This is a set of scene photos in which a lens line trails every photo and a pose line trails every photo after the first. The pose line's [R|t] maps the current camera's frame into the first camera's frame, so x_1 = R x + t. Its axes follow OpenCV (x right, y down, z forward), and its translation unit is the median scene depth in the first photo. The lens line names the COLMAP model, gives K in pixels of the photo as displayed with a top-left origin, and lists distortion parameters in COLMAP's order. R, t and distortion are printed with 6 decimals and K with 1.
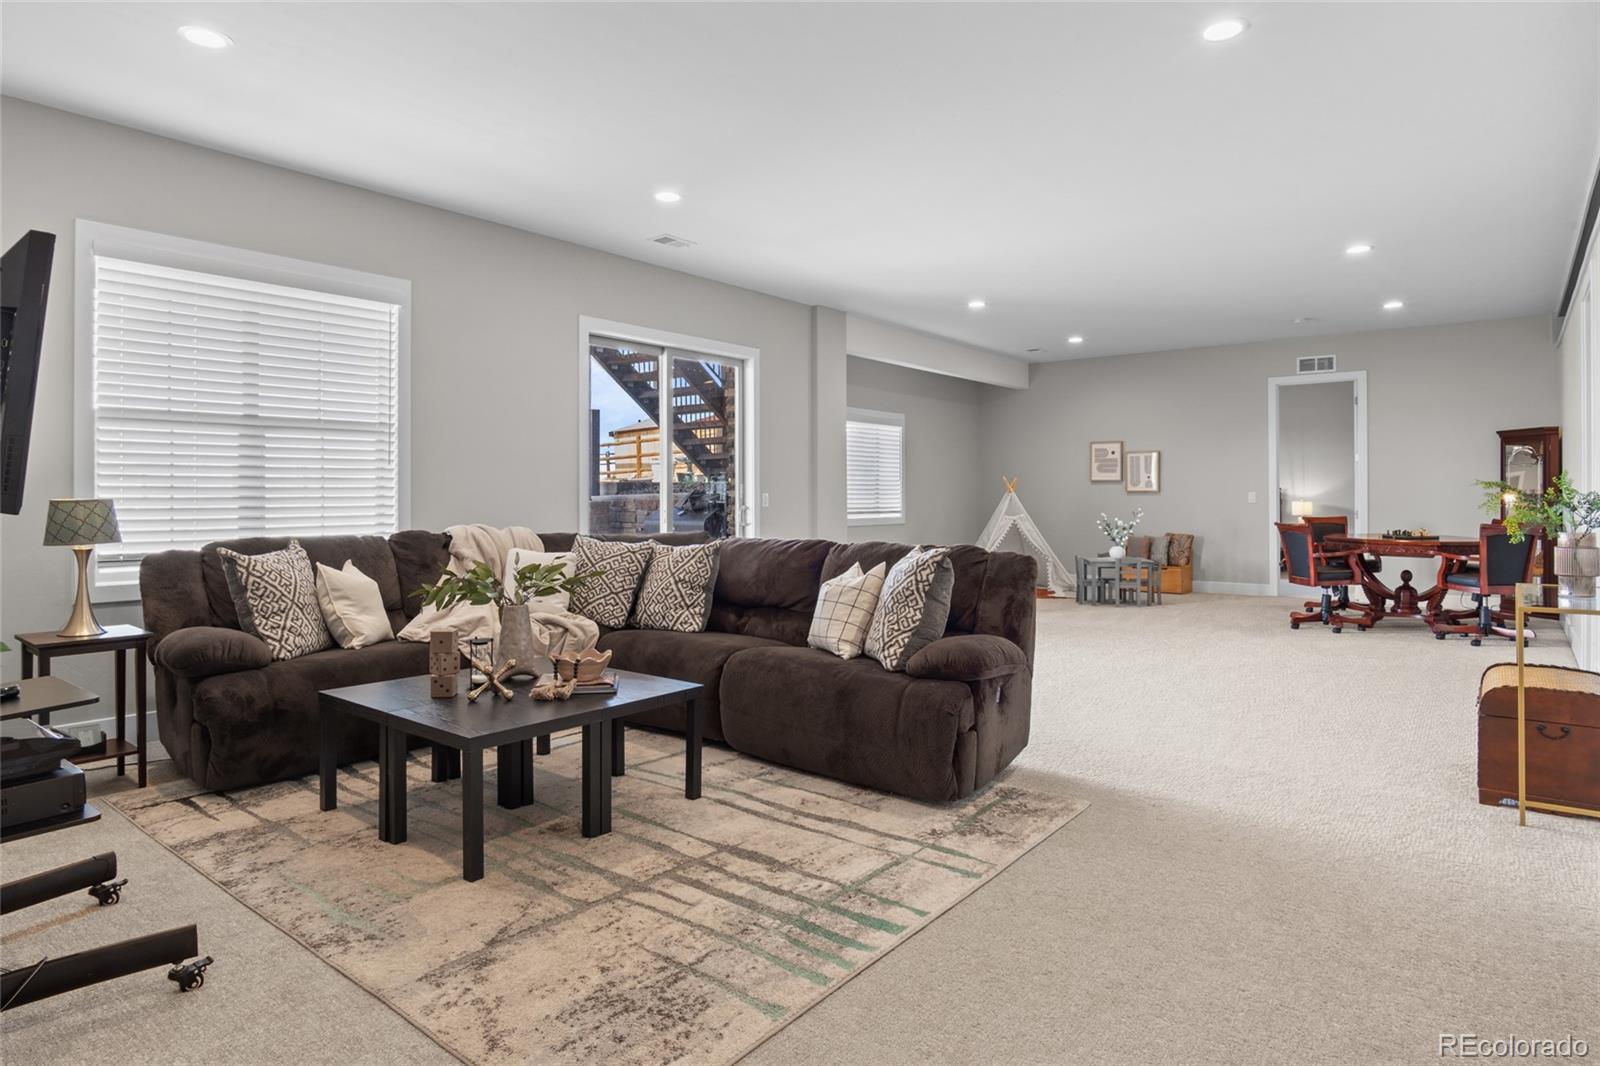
lens RADIAL K [[879.6, 0, 810.9], [0, 879.6, 492.1], [0, 0, 1]] dist [-0.031808, 0.005525]
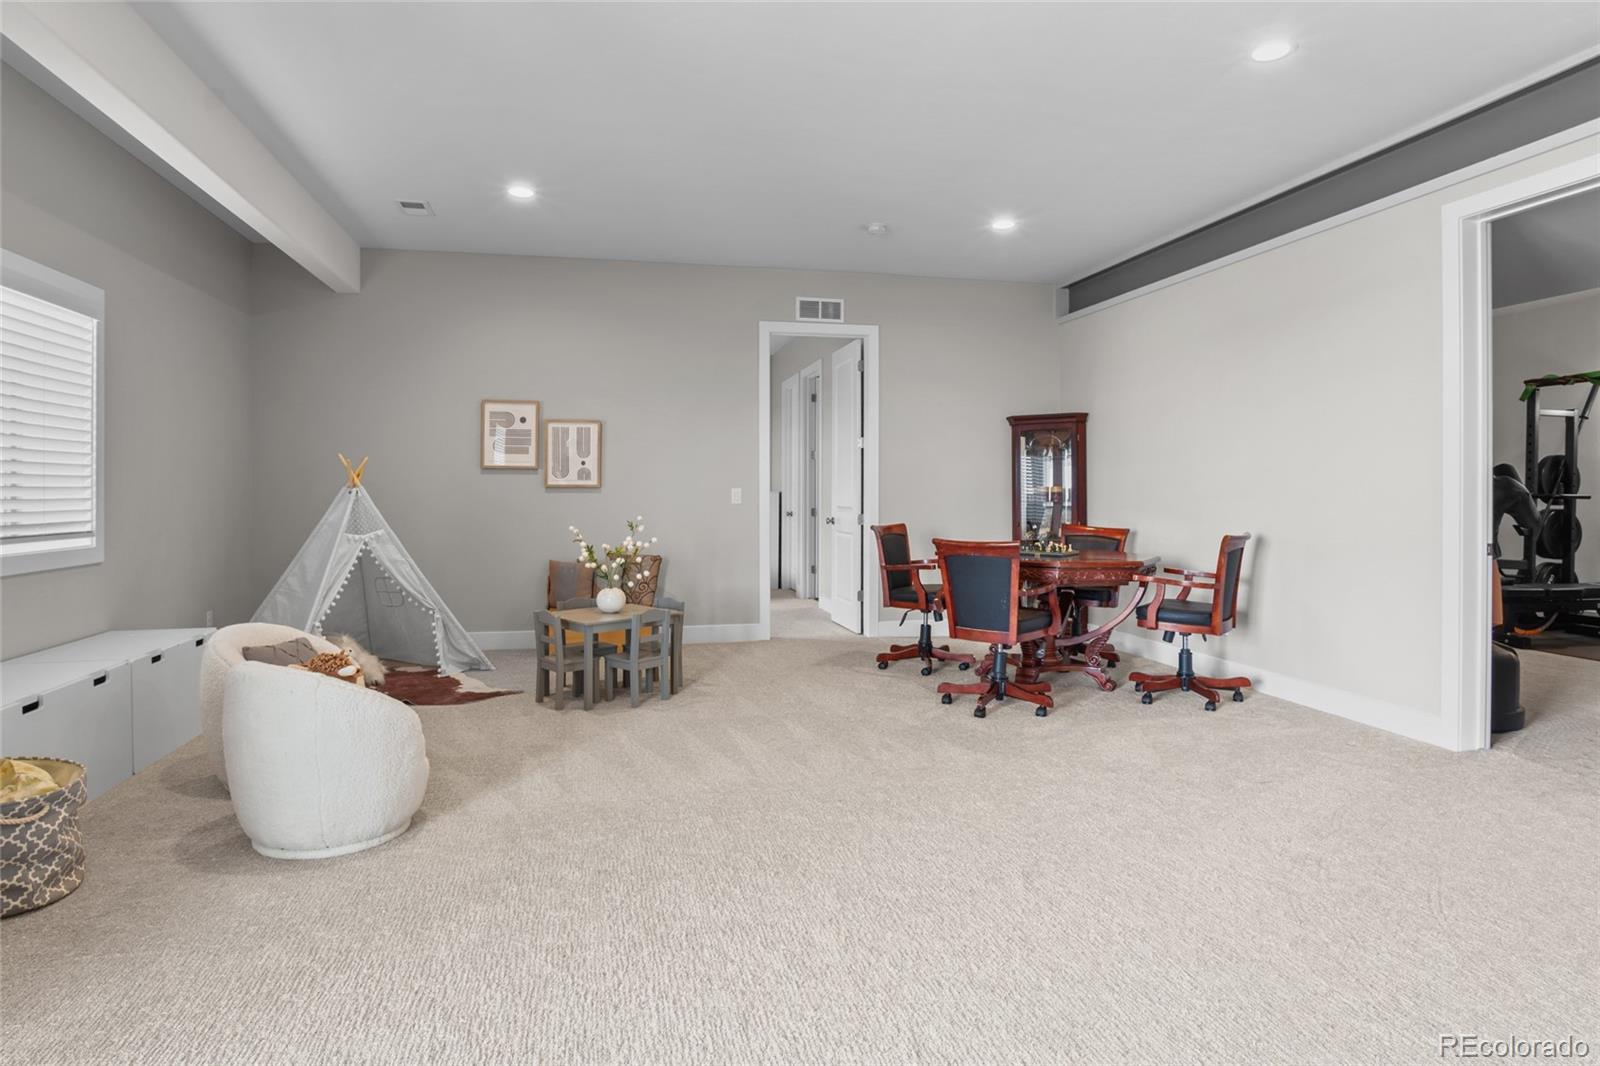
lens RADIAL K [[879.6, 0, 760.9], [0, 879.6, 498.8], [0, 0, 1]] dist [-0.031808, 0.005525]
pose [[0.638734, -0.004788, 0.769413, -0.007293], [-0.004925, 0.999935, 0.010312, 0.001411], [-0.769412, -0.010376, 0.638669, 0.681397]]
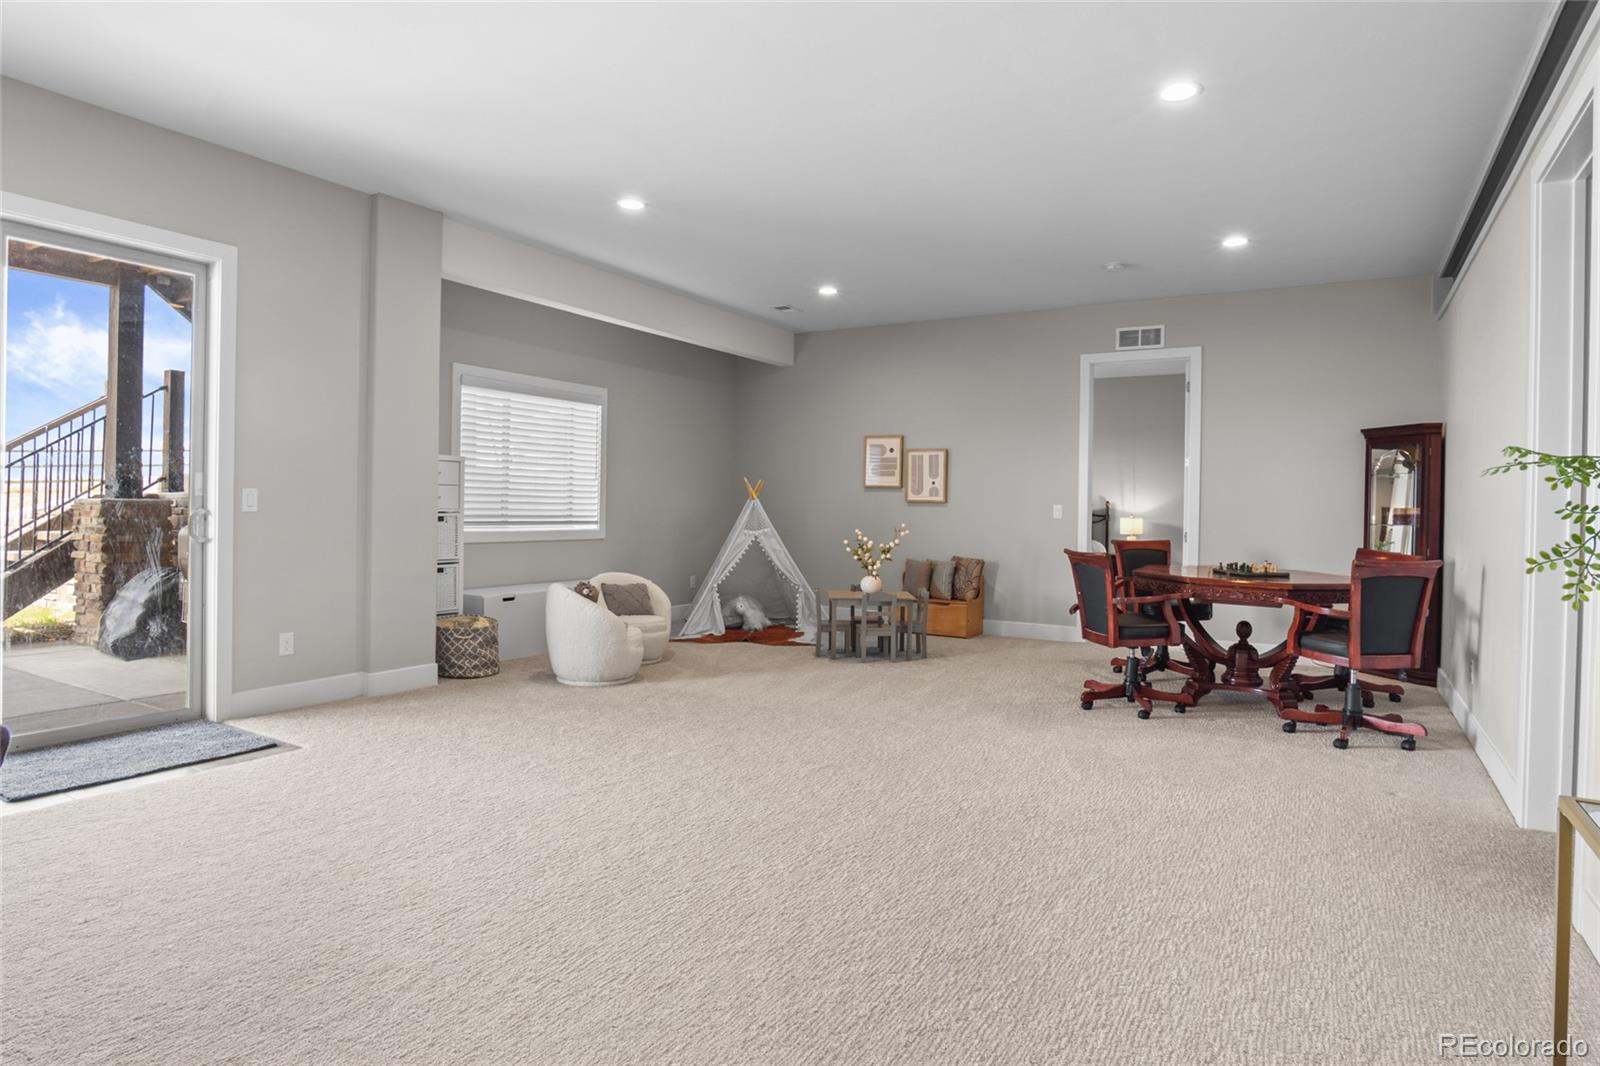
lens RADIAL K [[879.6, 0, 812.4], [0, 879.6, 505.9], [0, 0, 1]] dist [-0.031808, 0.005525]
pose [[0.990265, 0.019218, 0.137861, 0.232713], [-0.020091, 0.999786, 0.004942, 0.001825], [-0.137736, -0.007664, 0.990439, 0.336984]]
